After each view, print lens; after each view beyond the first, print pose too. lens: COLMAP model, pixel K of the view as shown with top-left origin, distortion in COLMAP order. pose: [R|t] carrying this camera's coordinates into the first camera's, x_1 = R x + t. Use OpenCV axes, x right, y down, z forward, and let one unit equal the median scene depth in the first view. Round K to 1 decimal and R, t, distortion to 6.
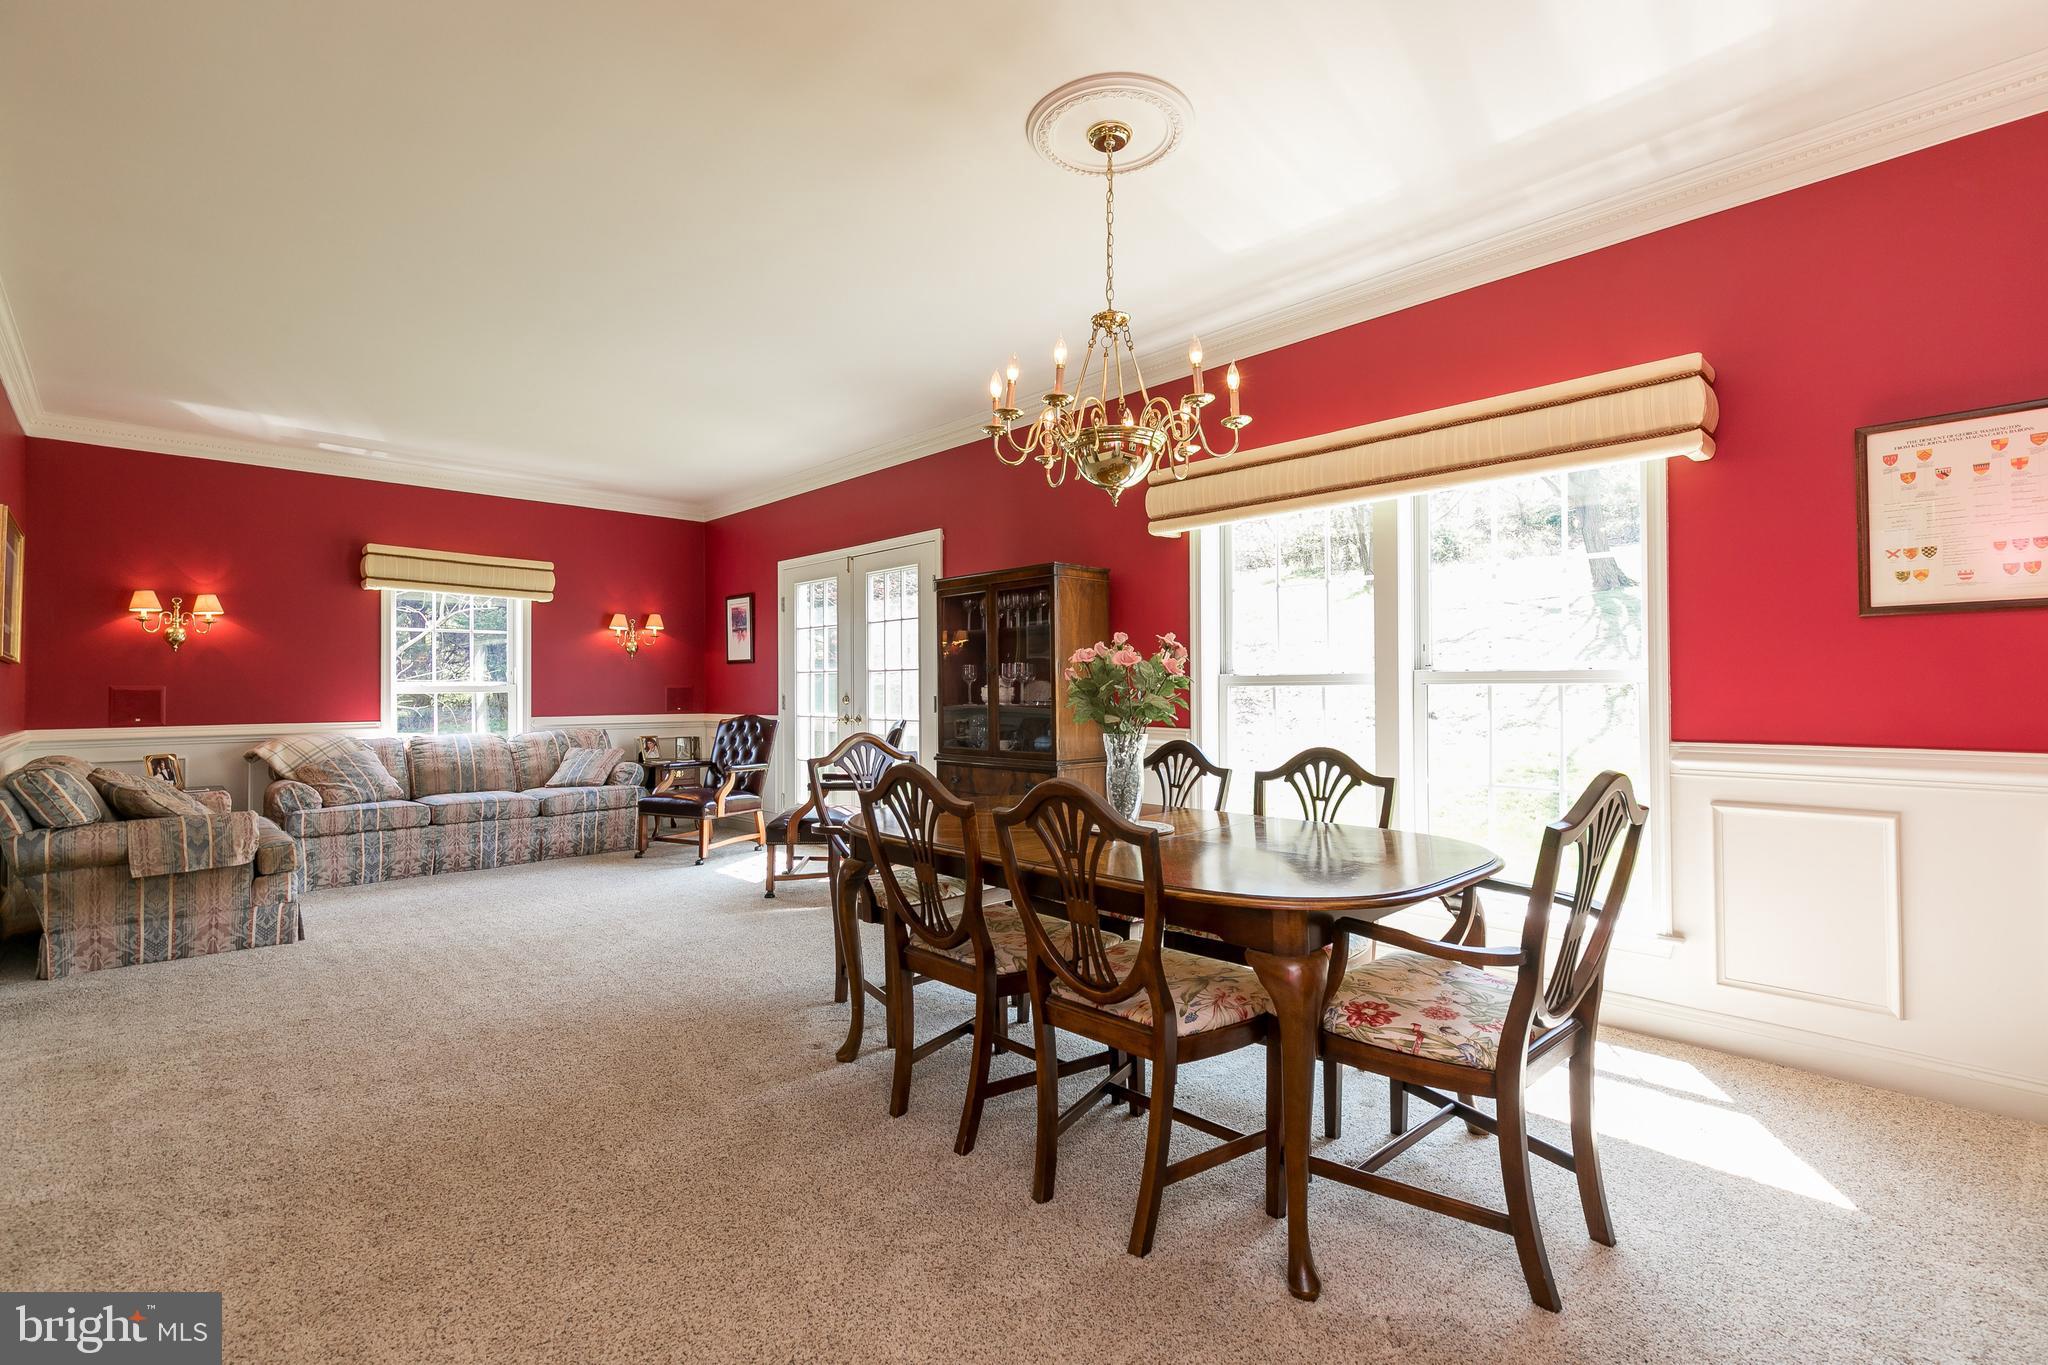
lens RADIAL K [[910.6, 0, 1070.5], [0, 910.6, 673.9], [0, 0, 1]] dist [0.000995, 0.000238]
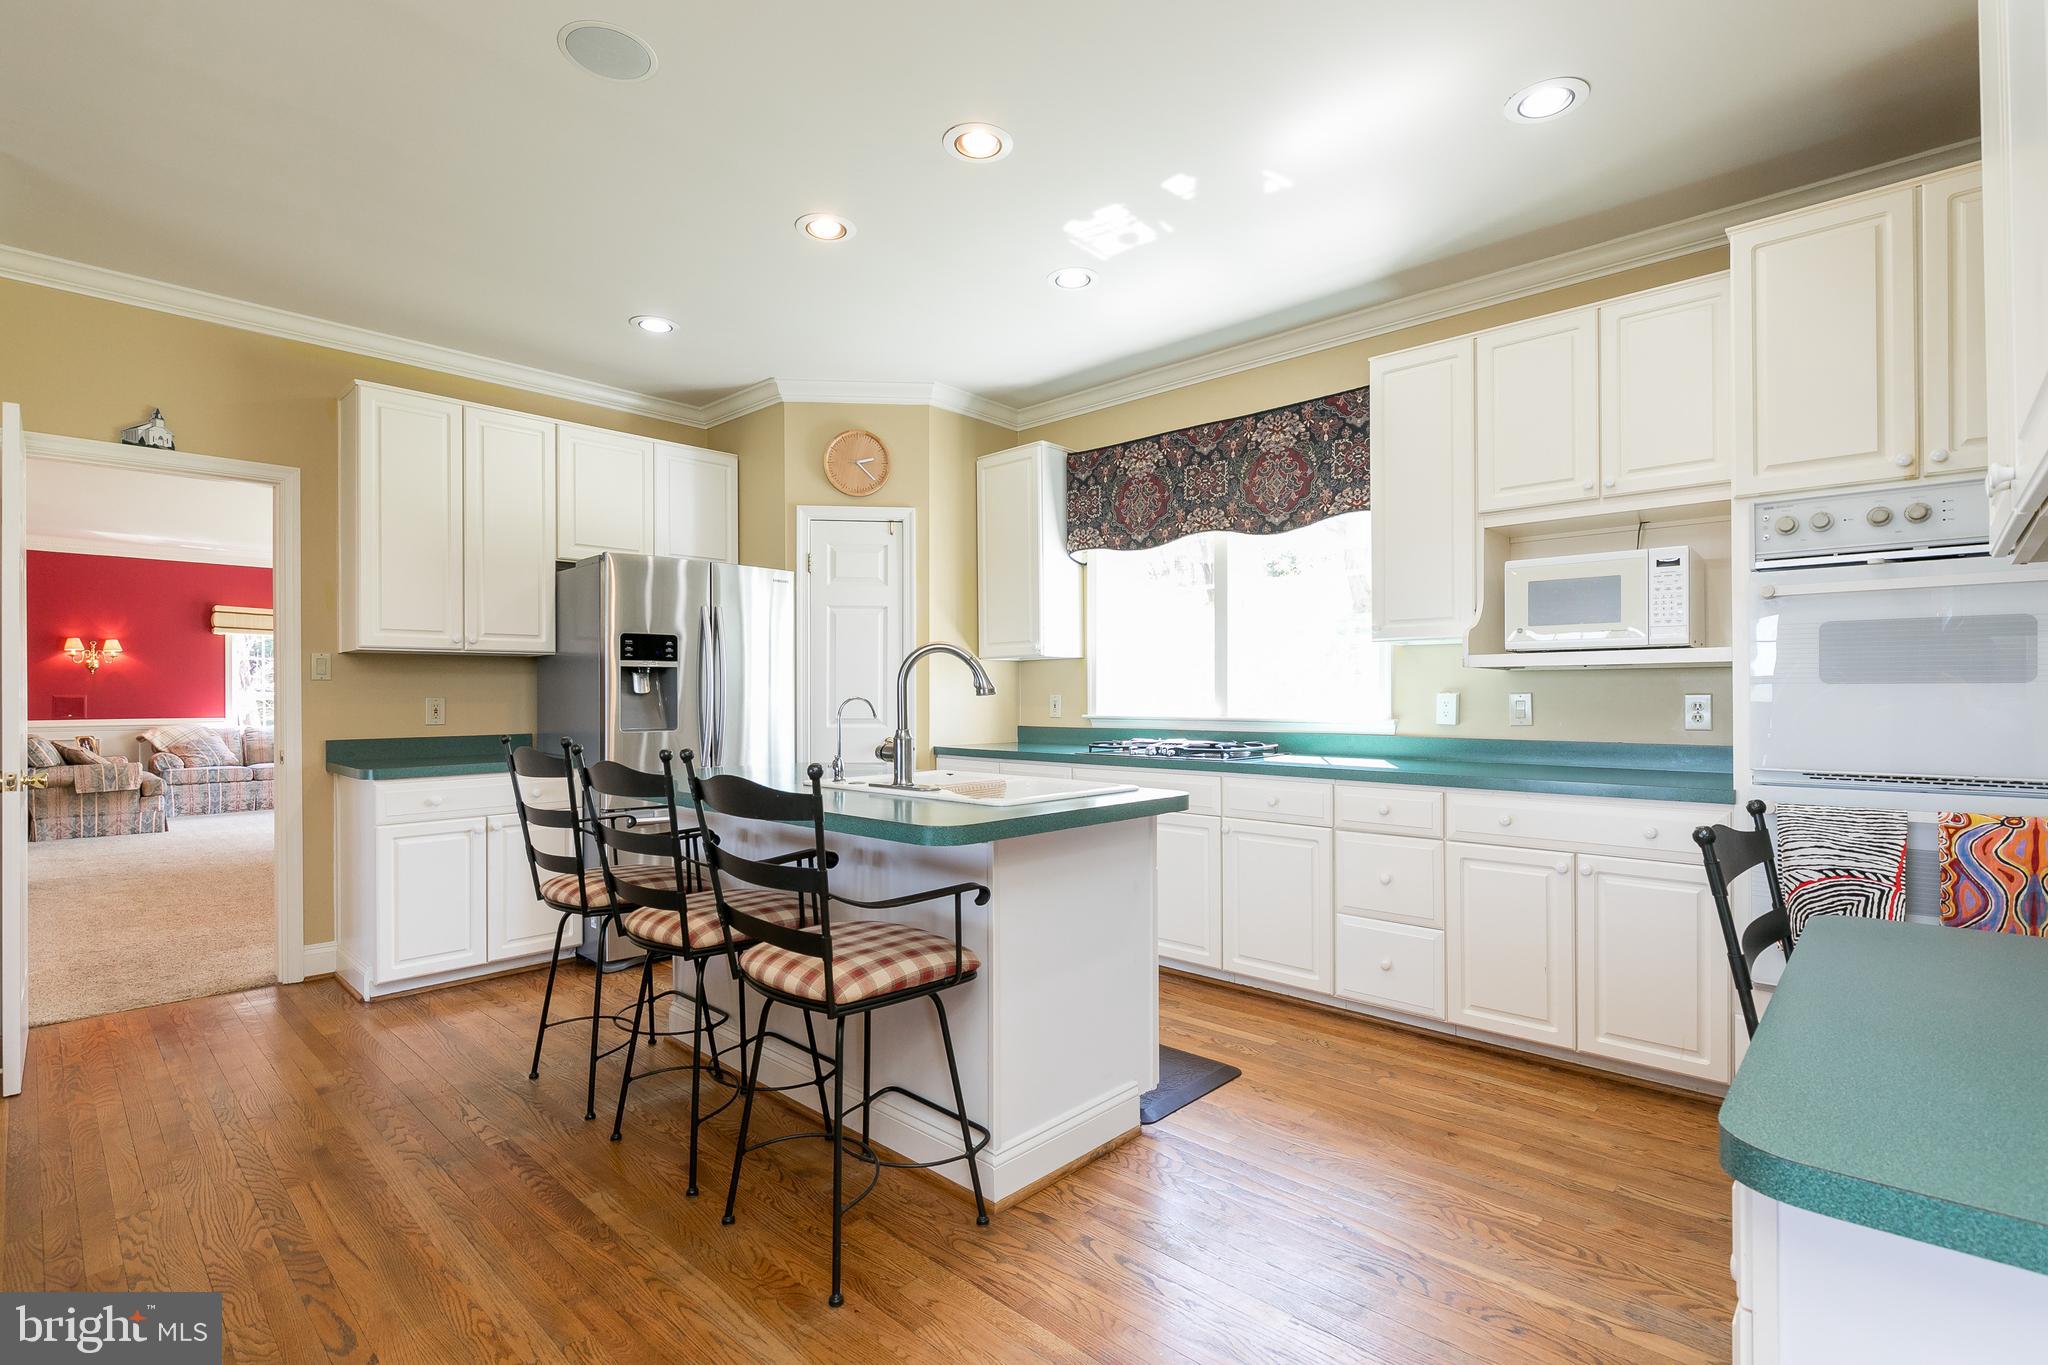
lens RADIAL K [[922.8, 0, 1045.5], [0, 922.8, 691.6], [0, 0, 1]] dist [-0.002692, -0.000905]
pose [[0.999260, 0.003601, 0.038305, 0.691311], [-0.004155, 0.999888, 0.014390, -0.025154], [-0.038249, -0.014539, 0.999162, -0.743033]]
